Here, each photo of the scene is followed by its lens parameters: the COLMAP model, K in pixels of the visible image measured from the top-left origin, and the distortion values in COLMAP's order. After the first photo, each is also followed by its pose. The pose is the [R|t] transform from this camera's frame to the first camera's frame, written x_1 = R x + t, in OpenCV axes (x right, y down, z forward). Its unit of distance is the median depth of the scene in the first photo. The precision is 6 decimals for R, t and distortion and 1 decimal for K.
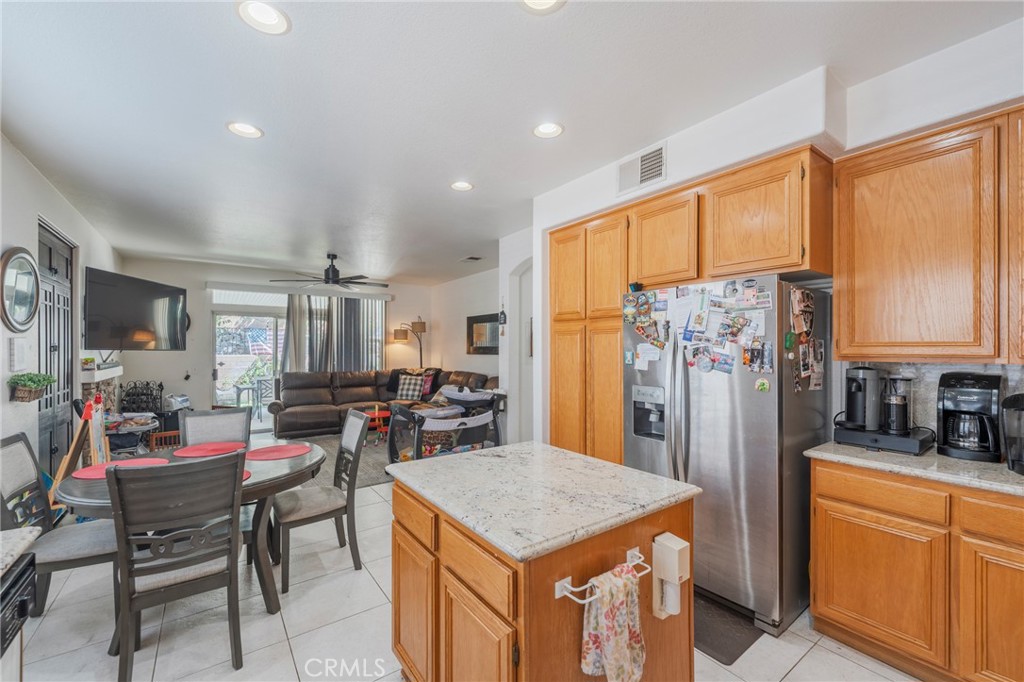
lens RADIAL K [[413.5, 0, 510.3], [0, 413.5, 345.6], [0, 0, 1]] dist [-0.000039, -0.000204]
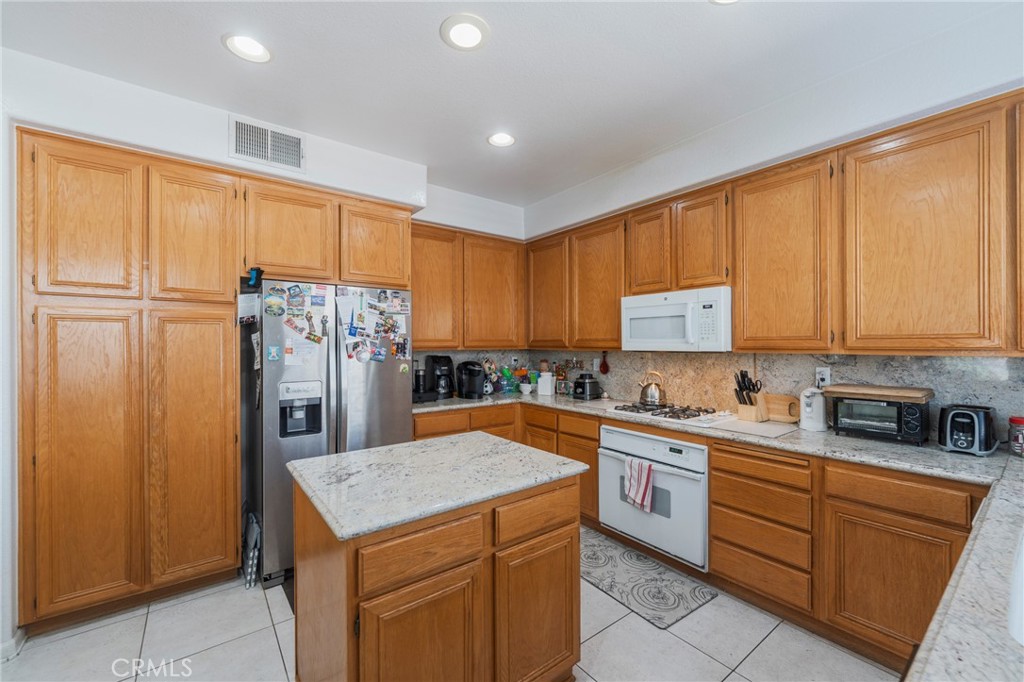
lens RADIAL K [[413.5, 0, 513.0], [0, 413.5, 341.6], [0, 0, 1]] dist [-0.000039, -0.000204]
pose [[-0.024427, 0.002293, 0.999699, -0.624260], [-0.003005, 0.999993, -0.002367, 0.004594], [-0.999697, -0.003062, -0.024420, 0.513568]]
